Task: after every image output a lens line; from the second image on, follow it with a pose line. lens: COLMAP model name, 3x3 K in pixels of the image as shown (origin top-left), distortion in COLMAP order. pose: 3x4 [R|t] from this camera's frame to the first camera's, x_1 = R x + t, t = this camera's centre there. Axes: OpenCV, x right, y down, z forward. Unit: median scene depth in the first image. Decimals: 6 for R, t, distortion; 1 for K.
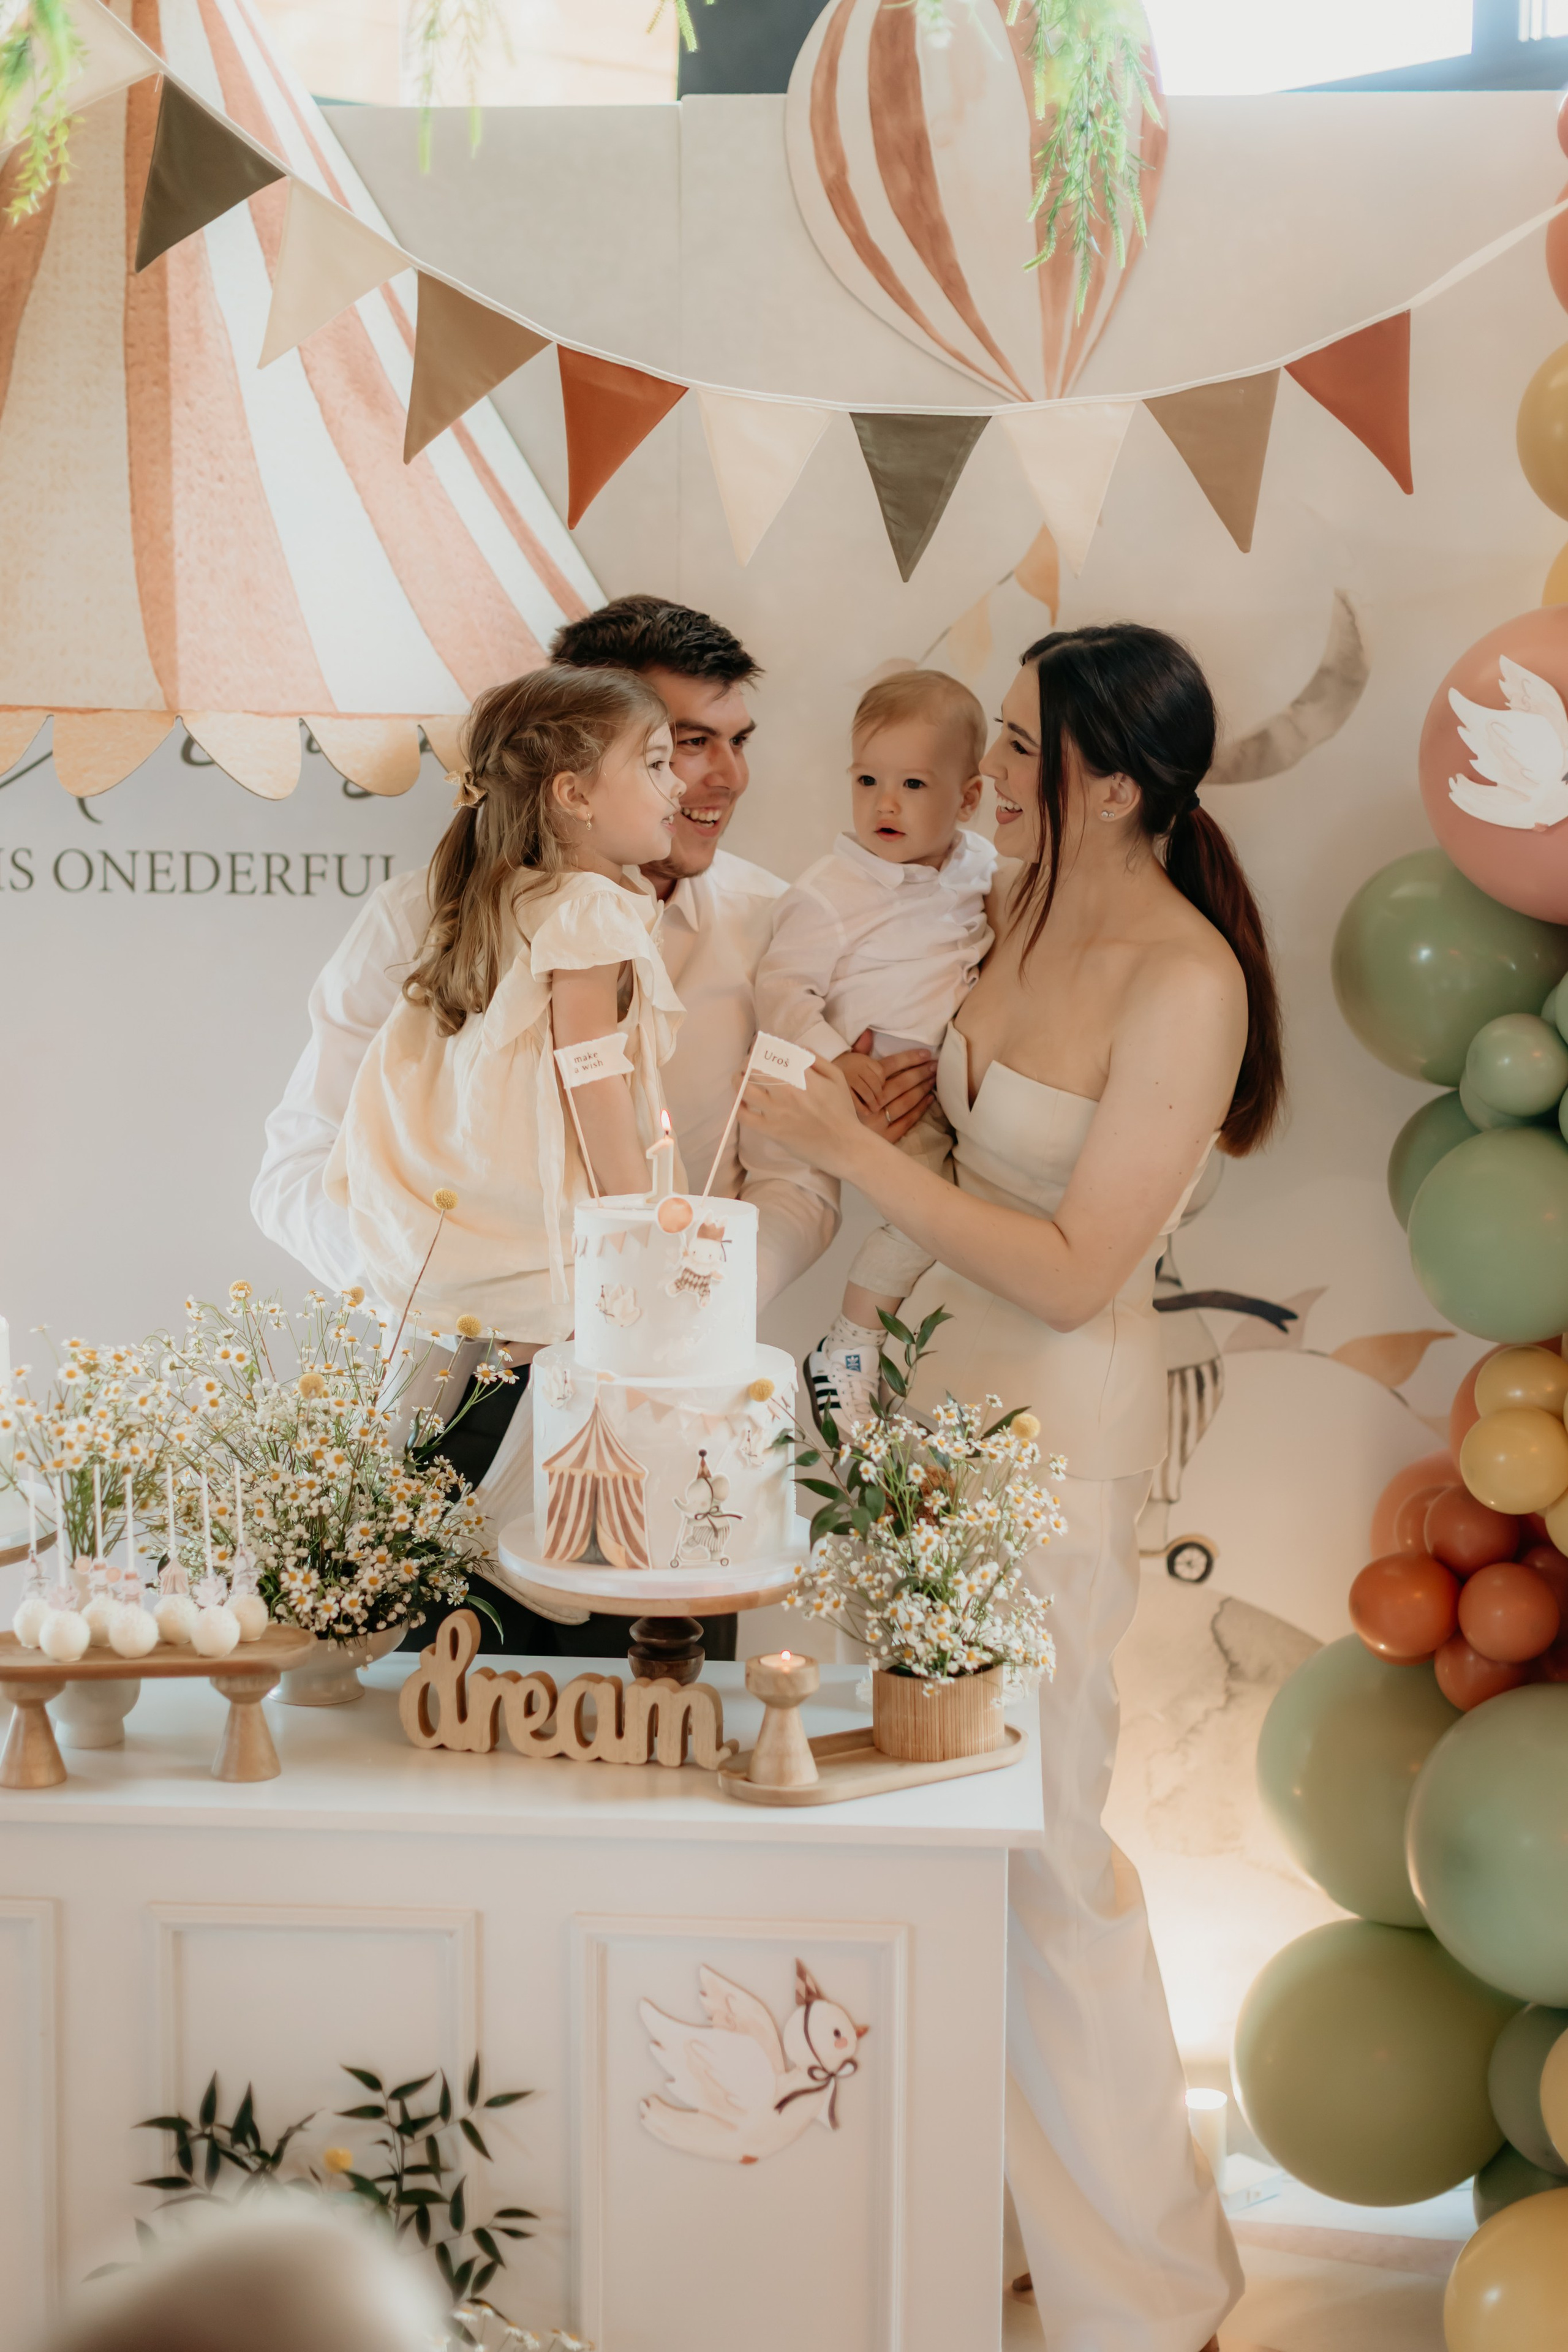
lens RADIAL K [[3383.7, 0, 784.0], [0, 3383.7, 1176.0], [0, 0, 1]] dist [0.031712, -0.020783]
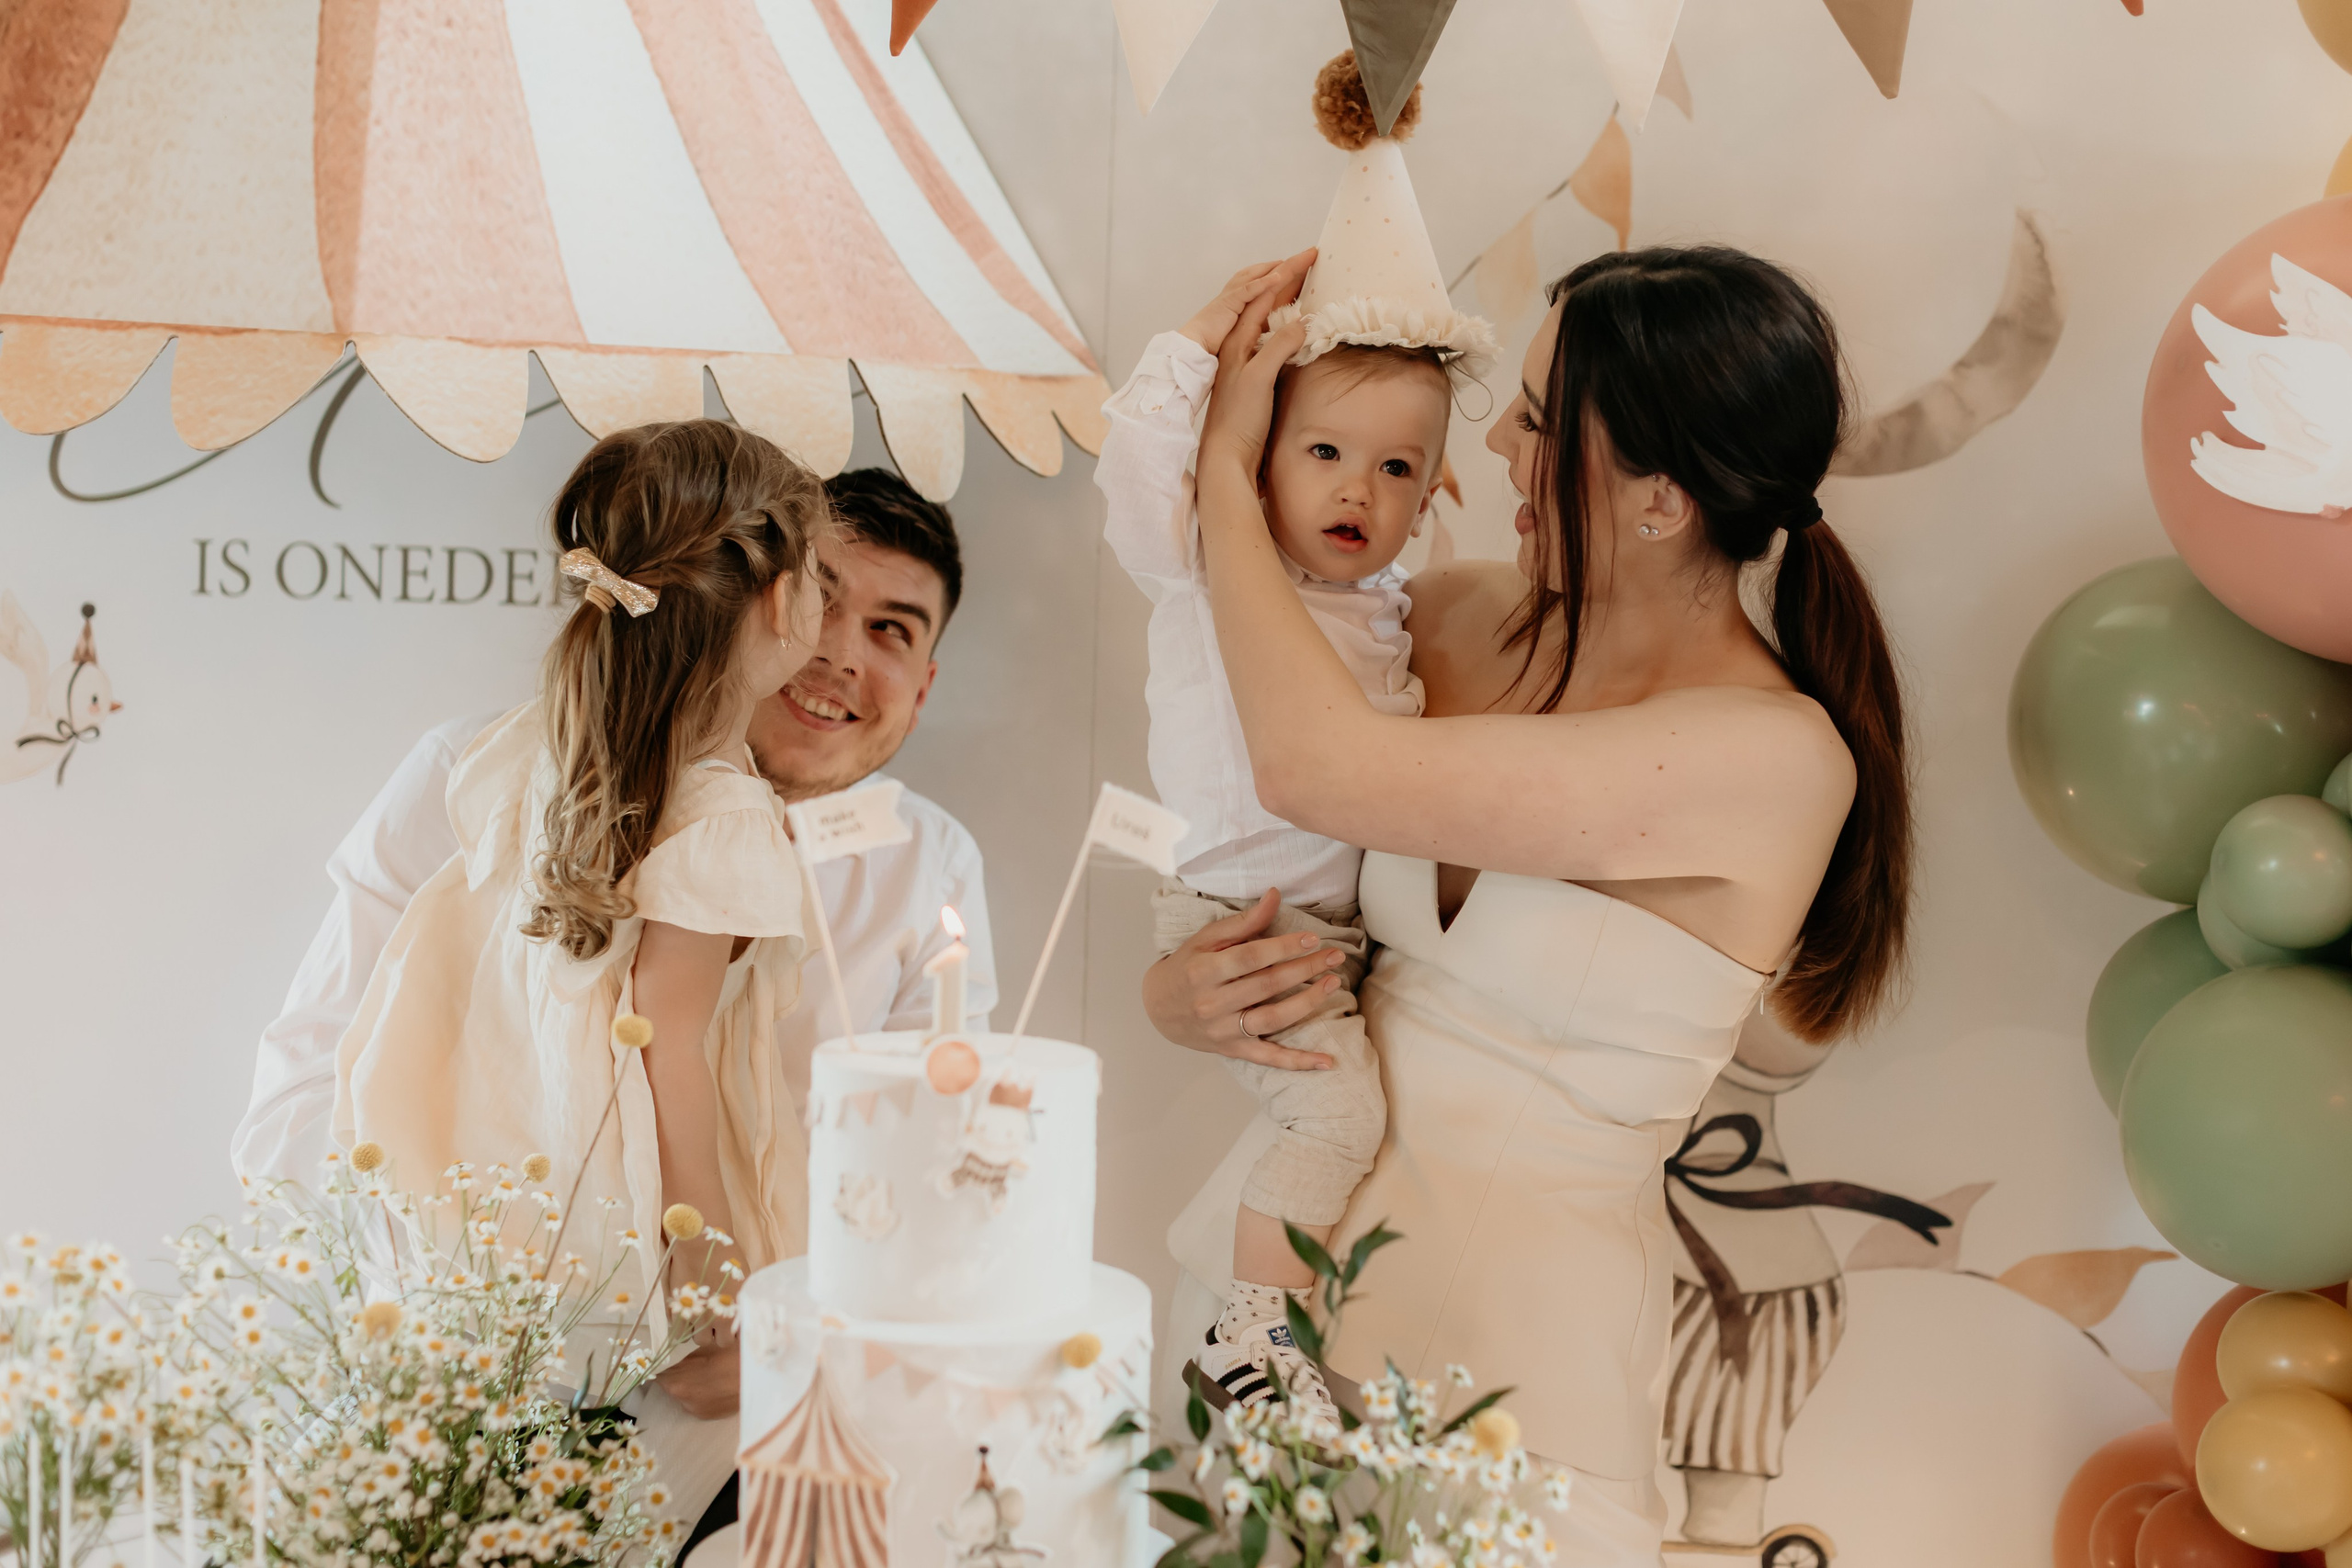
lens RADIAL K [[3383.4, 0, 1180.0], [0, 3383.4, 778.5], [0, 0, 1]] dist [0.031712, -0.020783]
pose [[0.996829, 0.022271, -0.076394, 0.055988], [-0.026983, 0.997760, -0.061208, -0.004720], [0.074860, 0.063075, 0.995197, 0.360824]]
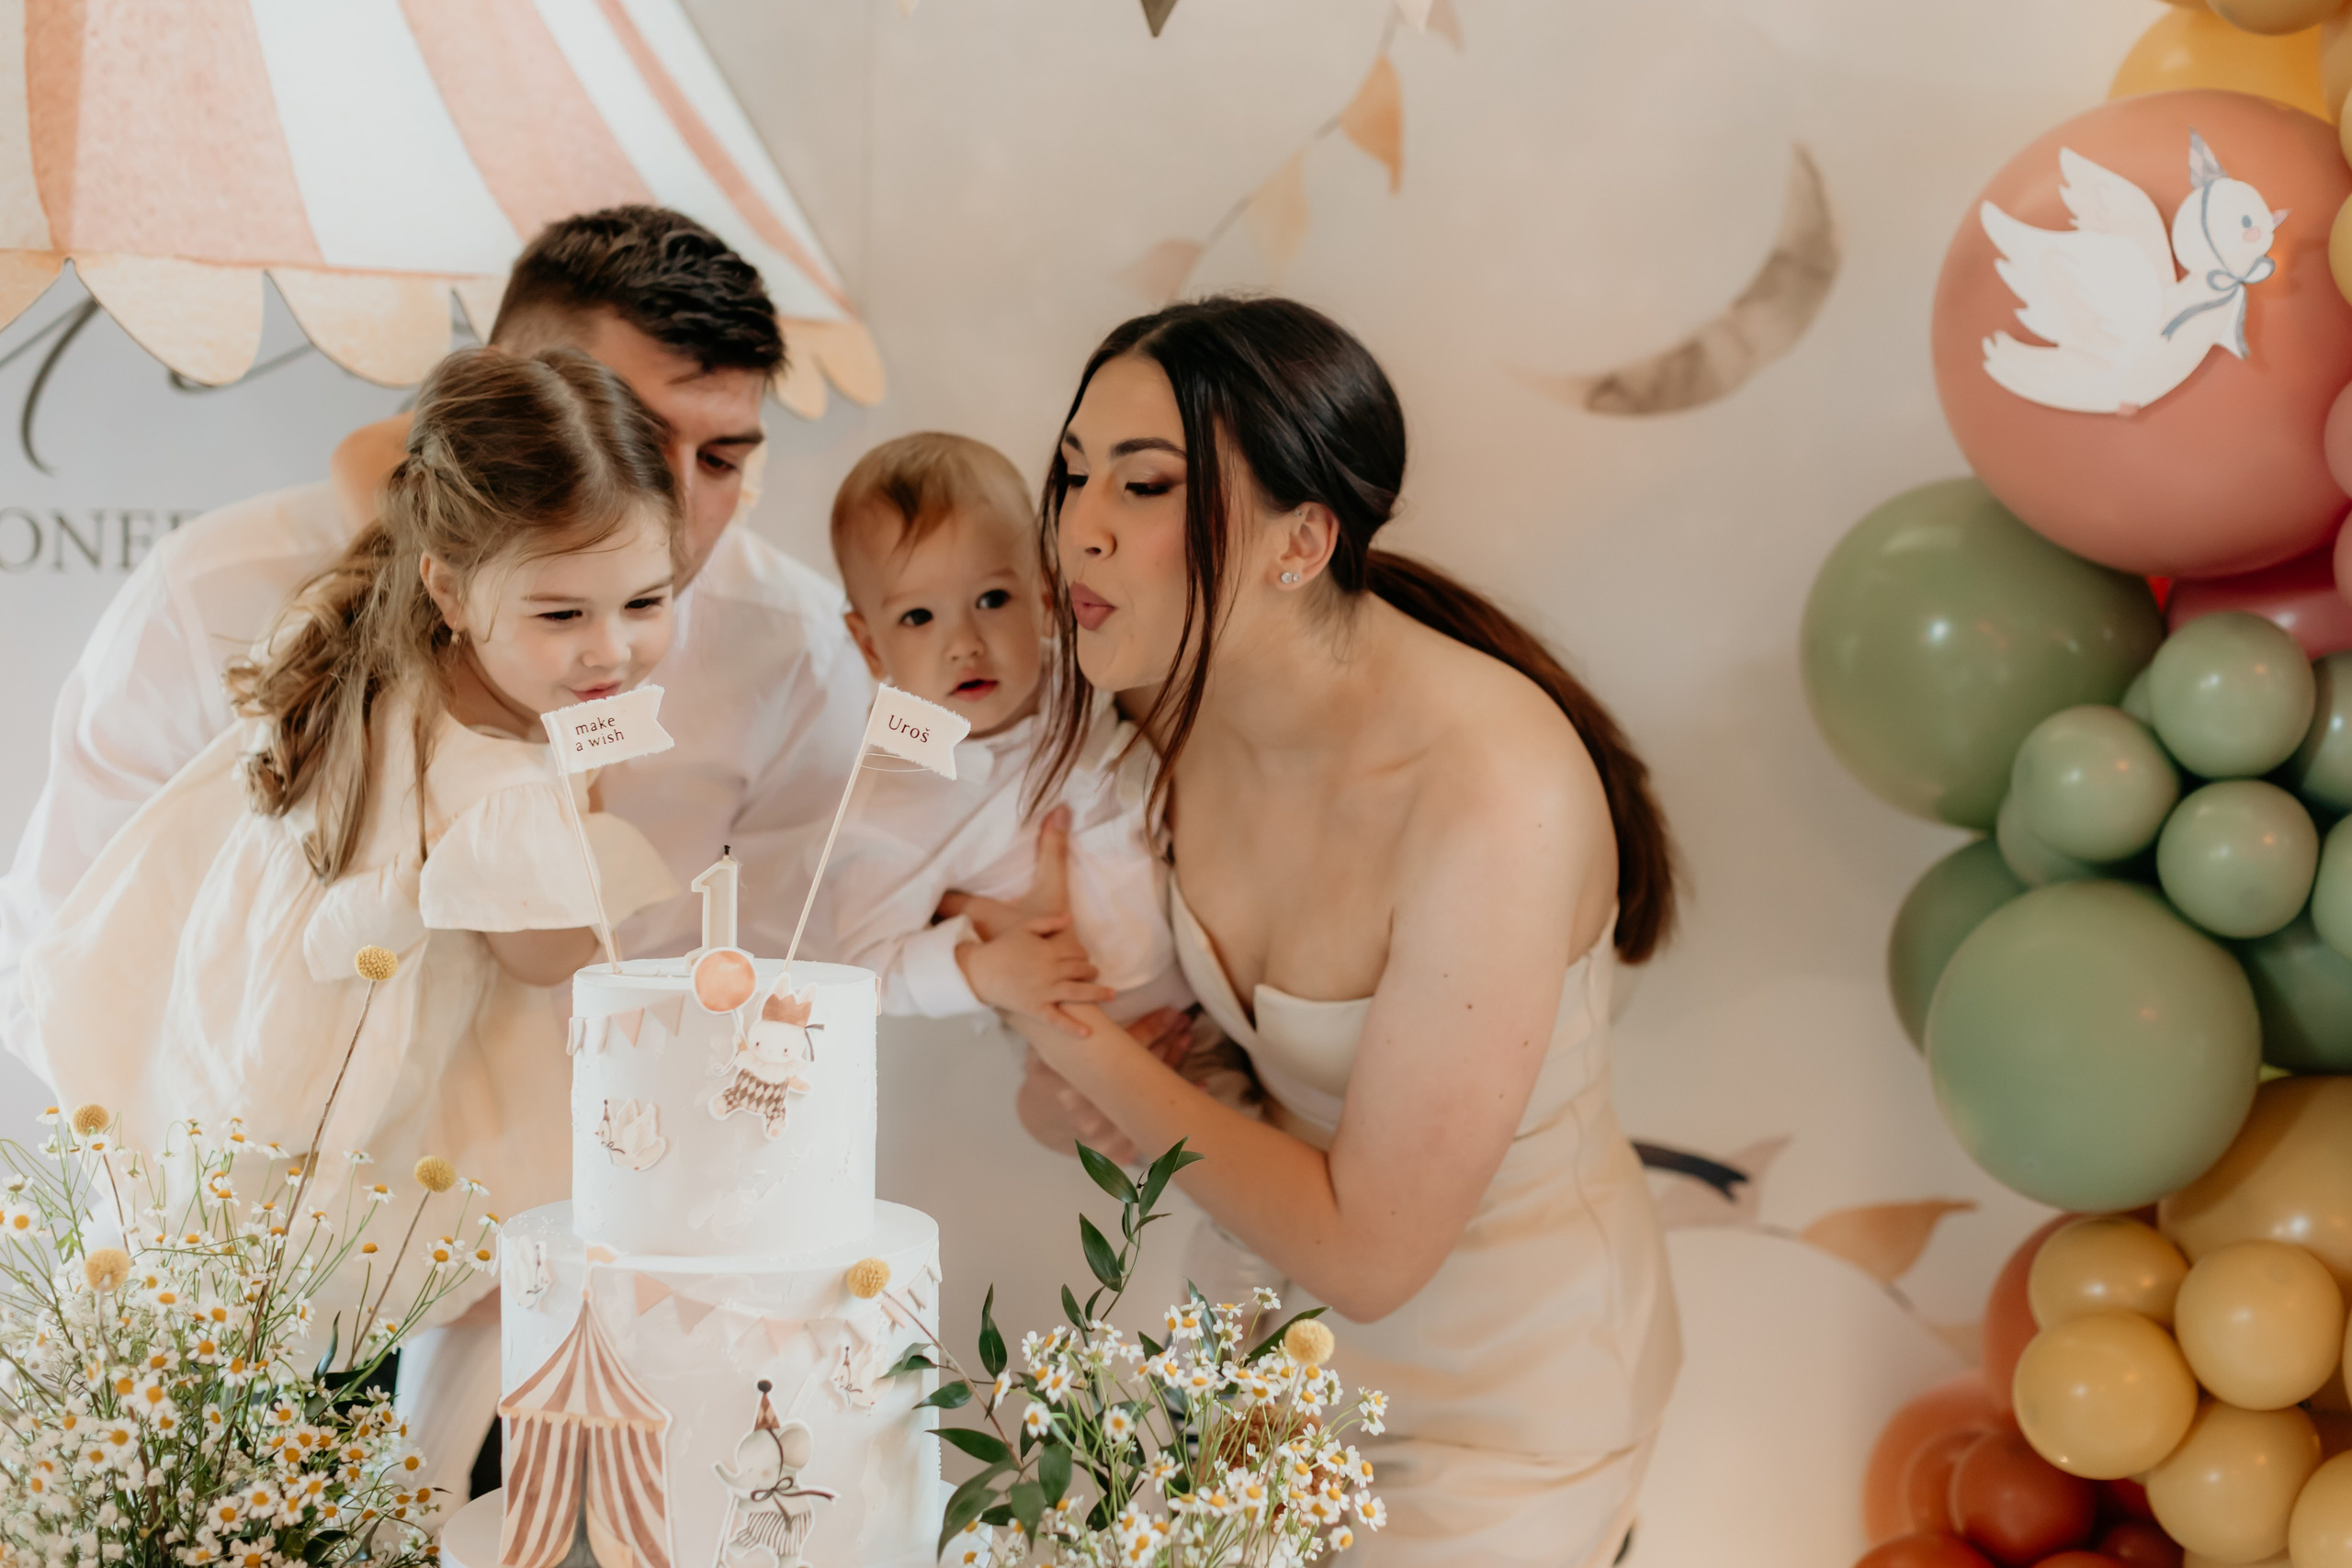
lens RADIAL K [[3399.1, 0, 1176.0], [0, 3399.1, 784.0], [0, 0, 1]] dist [0.007845, 0.110433]
pose [[0.999985, 0.002614, -0.004764, 0.048696], [-0.003006, 0.996441, -0.084240, 0.026558], [0.004527, 0.084253, 0.996434, 0.392949]]
